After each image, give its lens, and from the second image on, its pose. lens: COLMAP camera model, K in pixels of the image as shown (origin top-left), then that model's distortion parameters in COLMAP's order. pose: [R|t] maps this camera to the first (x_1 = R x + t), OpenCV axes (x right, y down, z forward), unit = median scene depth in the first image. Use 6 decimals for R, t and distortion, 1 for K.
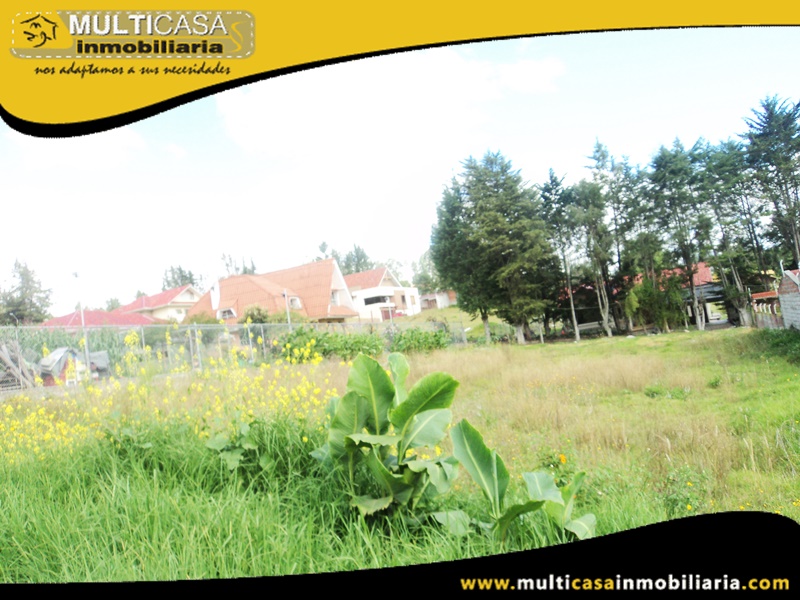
lens RADIAL K [[648.7, 0, 405.0], [0, 648.7, 297.5], [0, 0, 1]] dist [-0.015234, 0.000062]
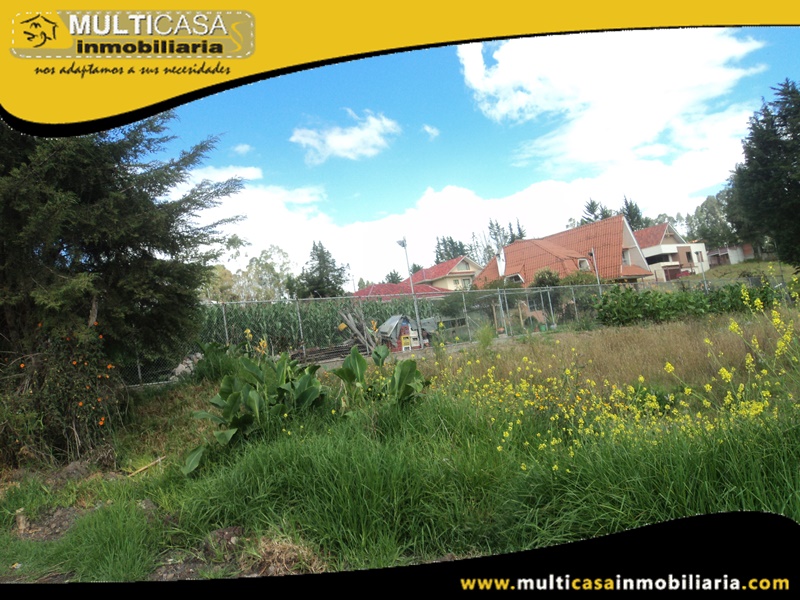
lens RADIAL K [[648.7, 0, 405.0], [0, 648.7, 297.5], [0, 0, 1]] dist [-0.015234, 0.000062]
pose [[0.920996, -0.039528, -0.387562, -0.043341], [0.058968, 0.997521, 0.038391, 0.003968], [0.385084, -0.058212, 0.921044, 0.019498]]
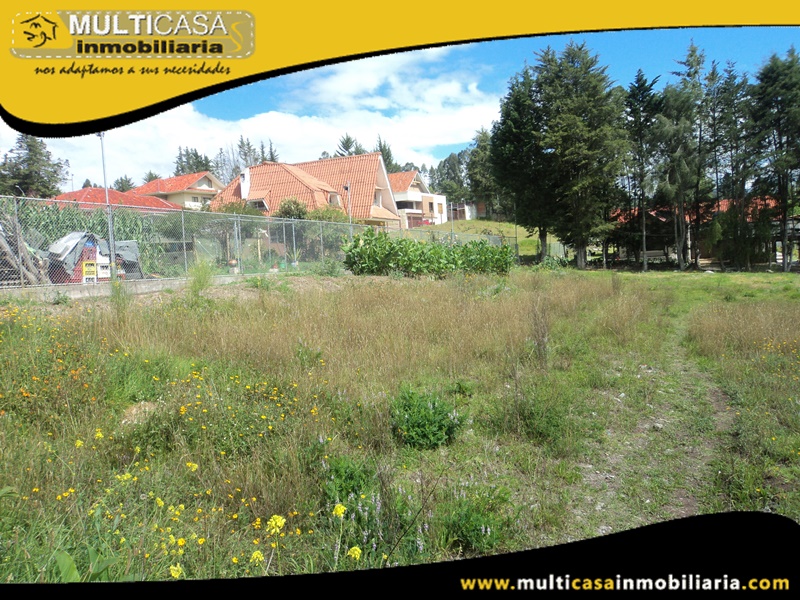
lens RADIAL K [[648.7, 0, 405.0], [0, 648.7, 297.5], [0, 0, 1]] dist [-0.015234, 0.000062]
pose [[0.996017, 0.089132, -0.002316, -0.057538], [-0.087911, 0.986047, 0.141363, 0.005838], [0.014883, -0.140596, 0.989955, 0.101185]]
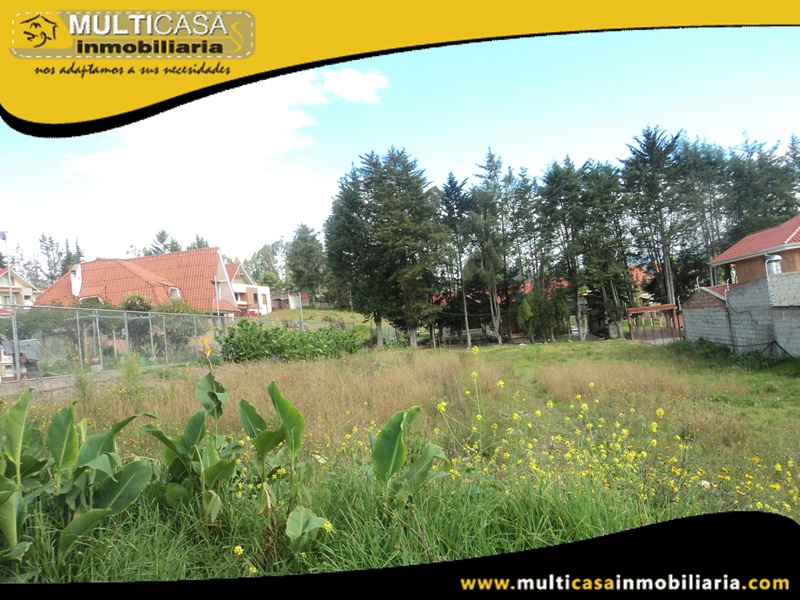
lens RADIAL K [[648.7, 0, 405.0], [0, 648.7, 297.5], [0, 0, 1]] dist [-0.015234, 0.000062]
pose [[0.962235, 0.052210, 0.267168, -0.099723], [-0.050469, 0.998636, -0.013387, 0.008761], [-0.267503, -0.000602, 0.963557, 0.059683]]
